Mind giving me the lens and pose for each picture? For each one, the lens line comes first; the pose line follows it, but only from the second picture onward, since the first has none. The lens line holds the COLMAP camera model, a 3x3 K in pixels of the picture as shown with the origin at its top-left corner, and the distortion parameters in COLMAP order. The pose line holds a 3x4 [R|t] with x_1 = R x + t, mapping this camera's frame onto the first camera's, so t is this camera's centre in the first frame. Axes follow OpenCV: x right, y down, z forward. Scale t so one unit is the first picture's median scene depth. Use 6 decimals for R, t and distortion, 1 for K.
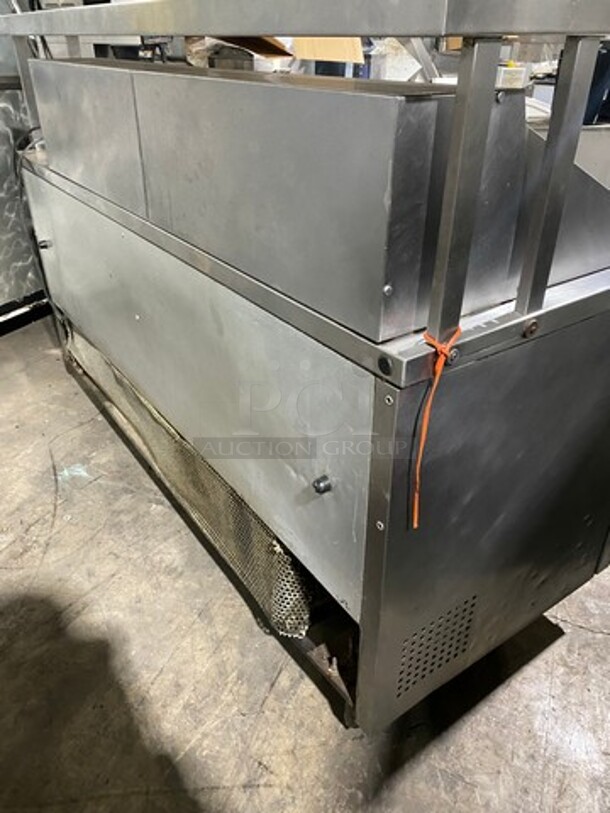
lens RADIAL K [[616.4, 0, 305.0], [0, 616.4, 406.5], [0, 0, 1]] dist [0.030495, -0.007167]
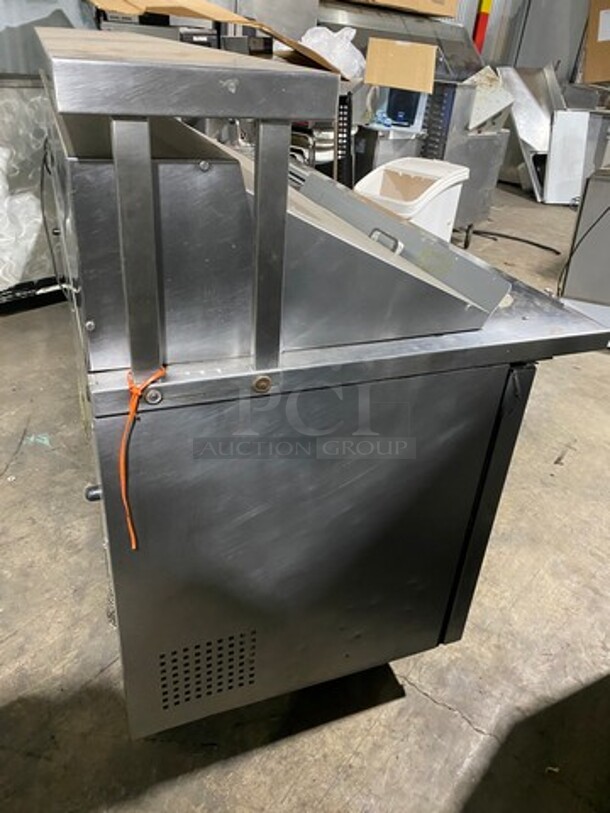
lens RADIAL K [[615.2, 0, 303.5], [0, 615.2, 402.2], [0, 0, 1]] dist [0.027592, -0.006310]
pose [[0.968049, 0.180593, -0.173974, 0.343676], [-0.183184, 0.983078, 0.001181, -0.061194], [0.171244, 0.030726, 0.984749, -0.001807]]
